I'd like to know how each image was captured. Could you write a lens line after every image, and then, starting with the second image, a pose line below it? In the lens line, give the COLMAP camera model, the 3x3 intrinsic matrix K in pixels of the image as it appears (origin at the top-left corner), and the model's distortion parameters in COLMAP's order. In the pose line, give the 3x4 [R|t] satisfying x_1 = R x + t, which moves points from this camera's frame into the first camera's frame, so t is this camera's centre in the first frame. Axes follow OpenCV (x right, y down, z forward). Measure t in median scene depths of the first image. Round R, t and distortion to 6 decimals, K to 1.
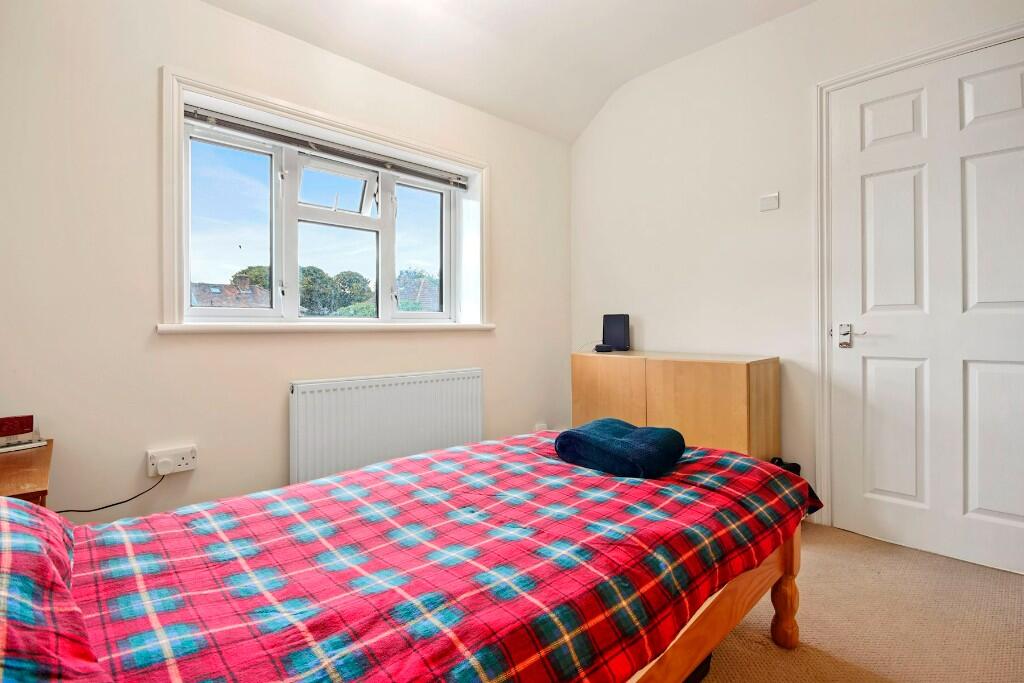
lens RADIAL K [[497.3, 0, 507.3], [0, 497.3, 331.9], [0, 0, 1]] dist [0.000281, -0.000126]
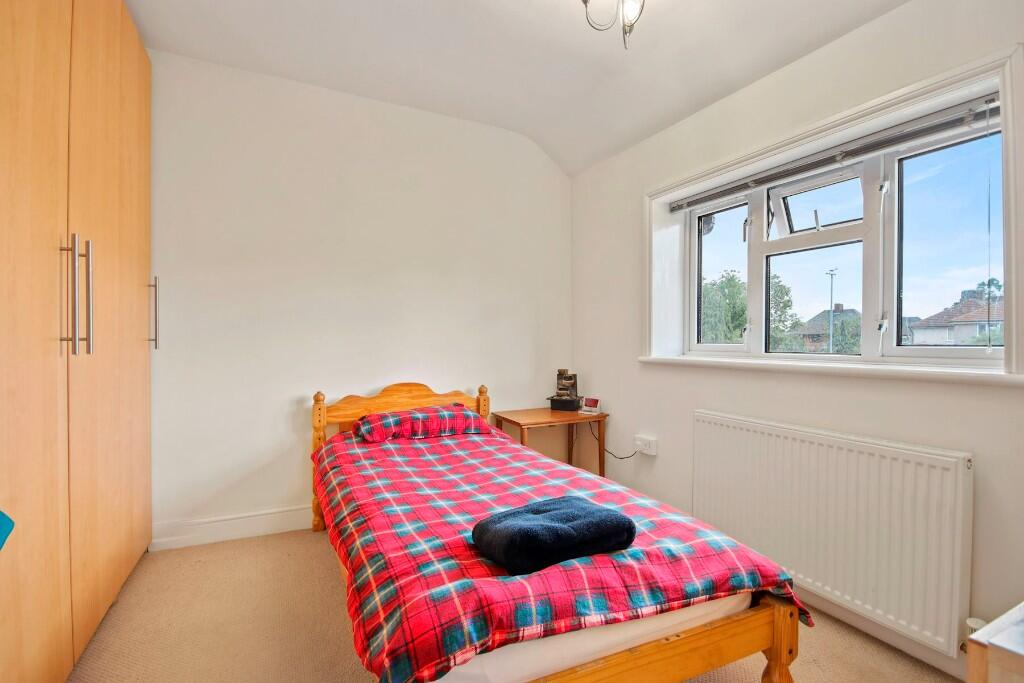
lens RADIAL K [[497.3, 0, 507.3], [0, 497.3, 331.9], [0, 0, 1]] dist [0.000281, -0.000126]
pose [[-0.321758, -0.004823, -0.946810, 0.841288], [-0.006594, 0.999974, -0.002853, -0.077632], [0.946799, 0.005325, -0.321781, 0.991943]]
